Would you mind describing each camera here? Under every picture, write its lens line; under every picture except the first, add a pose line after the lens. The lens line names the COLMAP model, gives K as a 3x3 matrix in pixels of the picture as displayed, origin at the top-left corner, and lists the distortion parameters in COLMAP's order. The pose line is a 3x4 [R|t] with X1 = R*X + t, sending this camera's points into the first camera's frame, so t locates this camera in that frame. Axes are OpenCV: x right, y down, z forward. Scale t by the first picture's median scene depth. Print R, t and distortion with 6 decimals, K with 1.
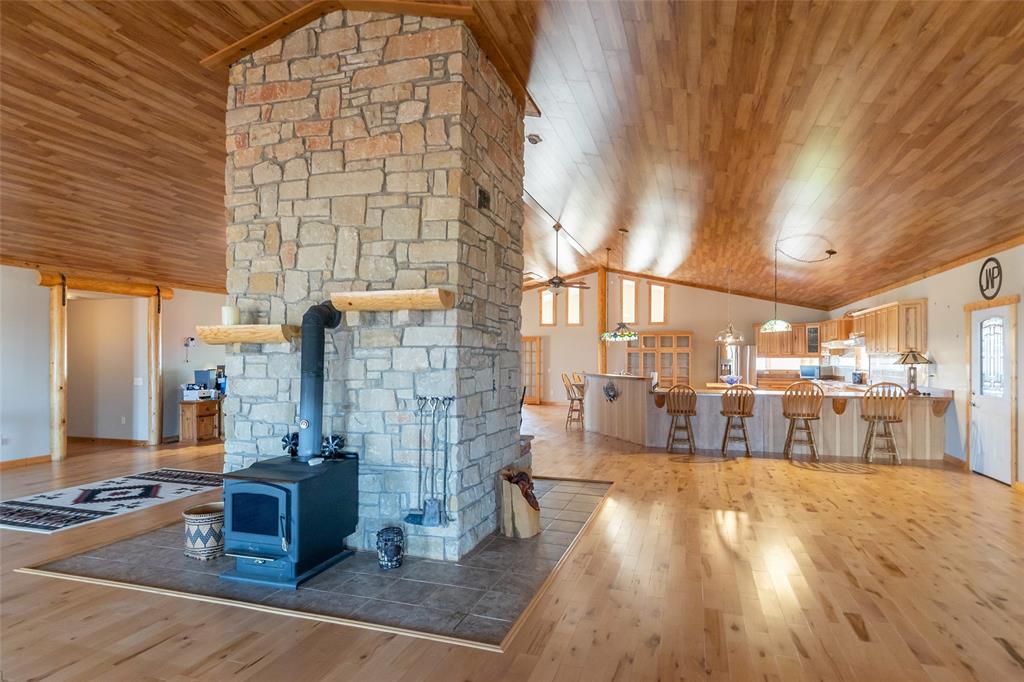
lens RADIAL K [[537.6, 0, 526.1], [0, 537.6, 359.0], [0, 0, 1]] dist [-0.000282, -0.000939]
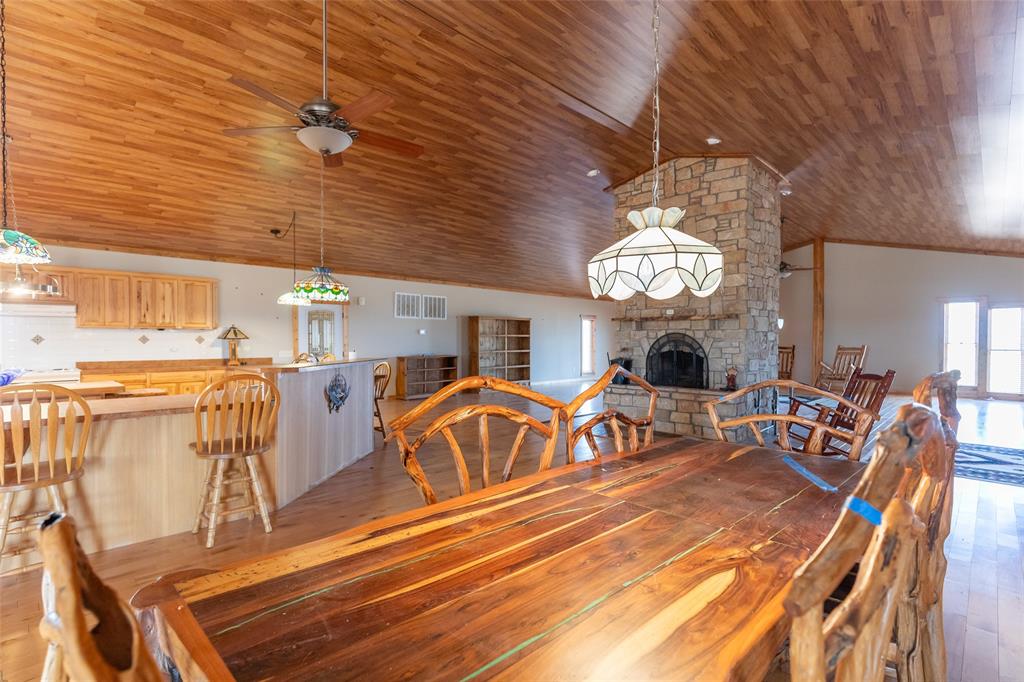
lens RADIAL K [[490.7, 0, 501.5], [0, 490.7, 344.6], [0, 0, 1]] dist [-0.003142, 0.000497]
pose [[-0.883901, -0.009201, 0.467584, -0.333322], [-0.002136, 0.999875, 0.015637, 0.005931], [-0.467670, 0.012823, -0.883810, 2.053647]]
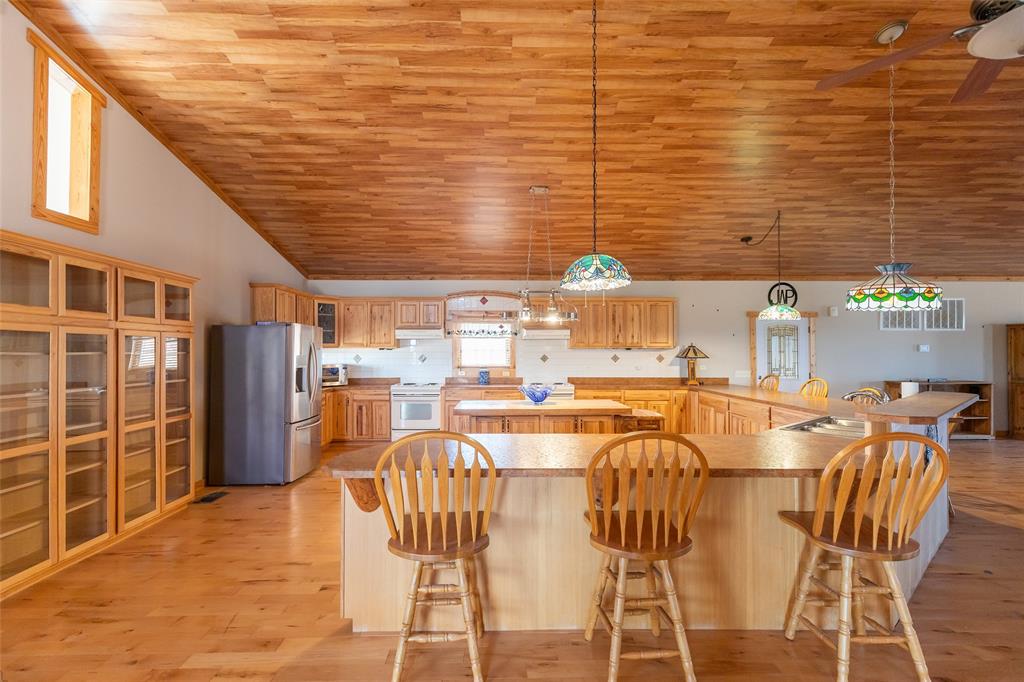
lens RADIAL K [[460.0, 0, 502.1], [0, 460.0, 345.8], [0, 0, 1]] dist [0.006808, -0.000597]
pose [[-0.311231, 0.008807, 0.950293, -0.075067], [0.001477, 0.999960, -0.008783, -0.008705], [-0.950333, -0.001330, -0.311232, 2.071636]]
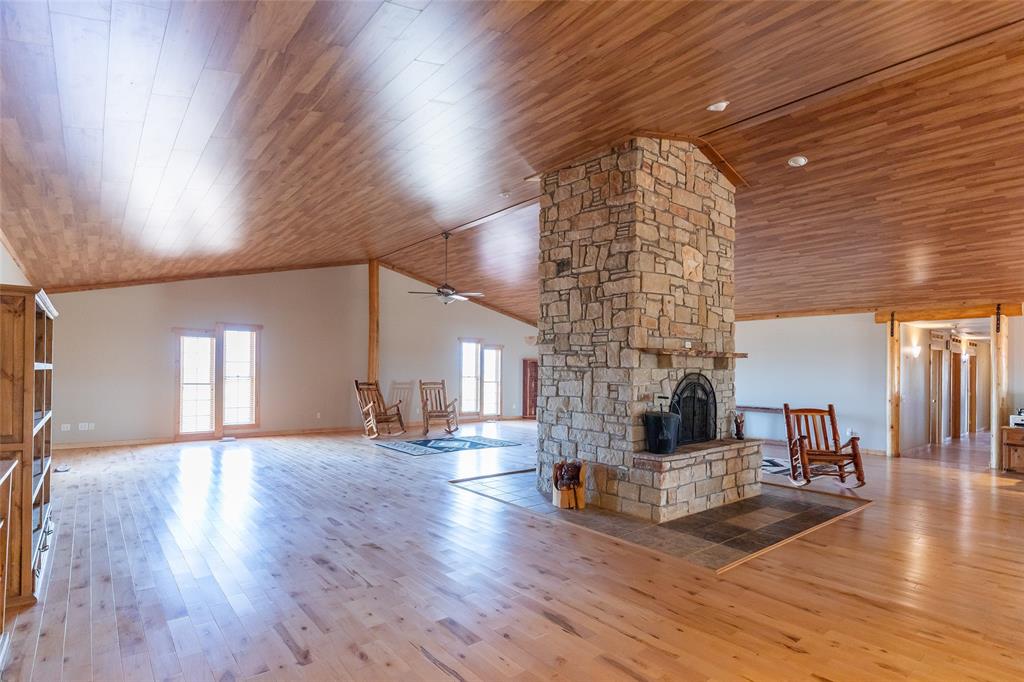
lens RADIAL K [[490.7, 0, 504.9], [0, 490.7, 369.1], [0, 0, 1]] dist [-0.003142, 0.000497]
pose [[-0.546252, -0.009831, -0.837563, 0.760147], [-0.012480, 0.999916, -0.003597, -0.003551], [0.837528, 0.008488, -0.546329, 1.039826]]
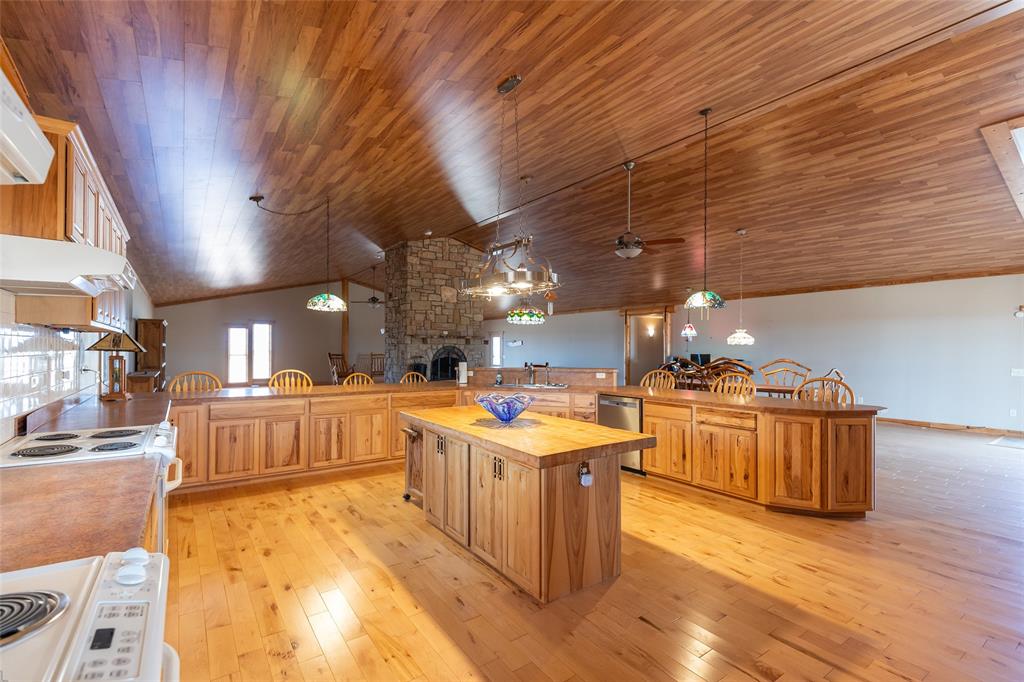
lens RADIAL K [[460.0, 0, 506.9], [0, 460.0, 344.2], [0, 0, 1]] dist [0.006808, -0.000597]
pose [[-0.617586, -0.011351, -0.786421, 1.068527], [-0.006175, 0.999935, -0.009583, 0.004022], [0.786479, -0.001062, -0.617616, 2.083062]]
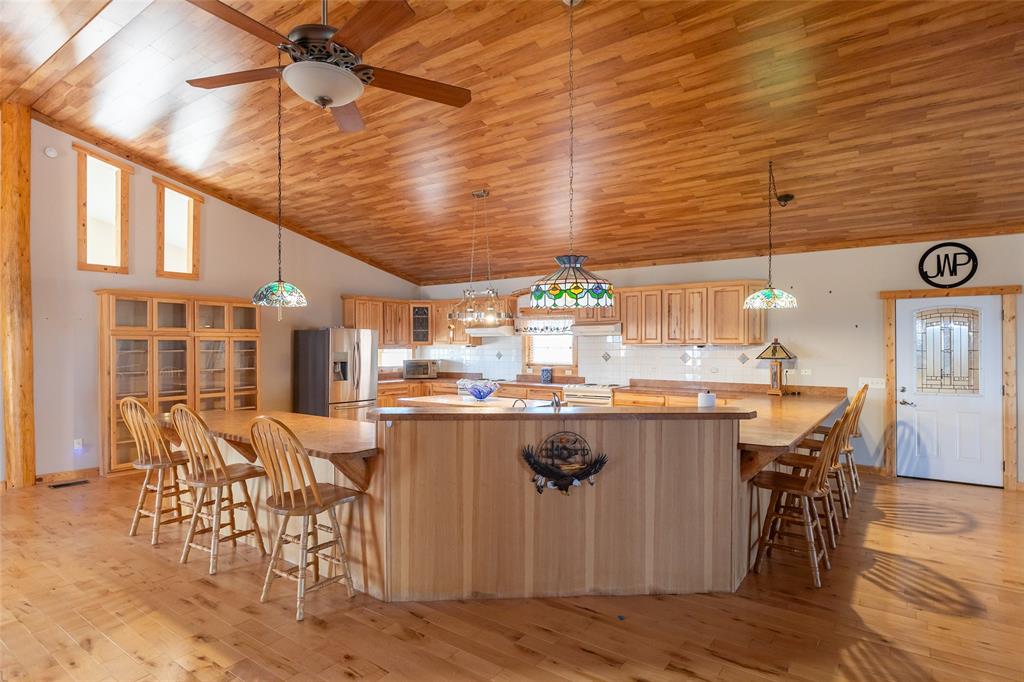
lens RADIAL K [[542.7, 0, 517.9], [0, 542.7, 345.3], [0, 0, 1]] dist [0.005035, 0.000333]
pose [[0.309677, -0.002704, 0.950838, -0.247850], [0.003404, 0.999993, 0.001735, -0.016240], [-0.950836, 0.002699, 0.309684, 1.392119]]
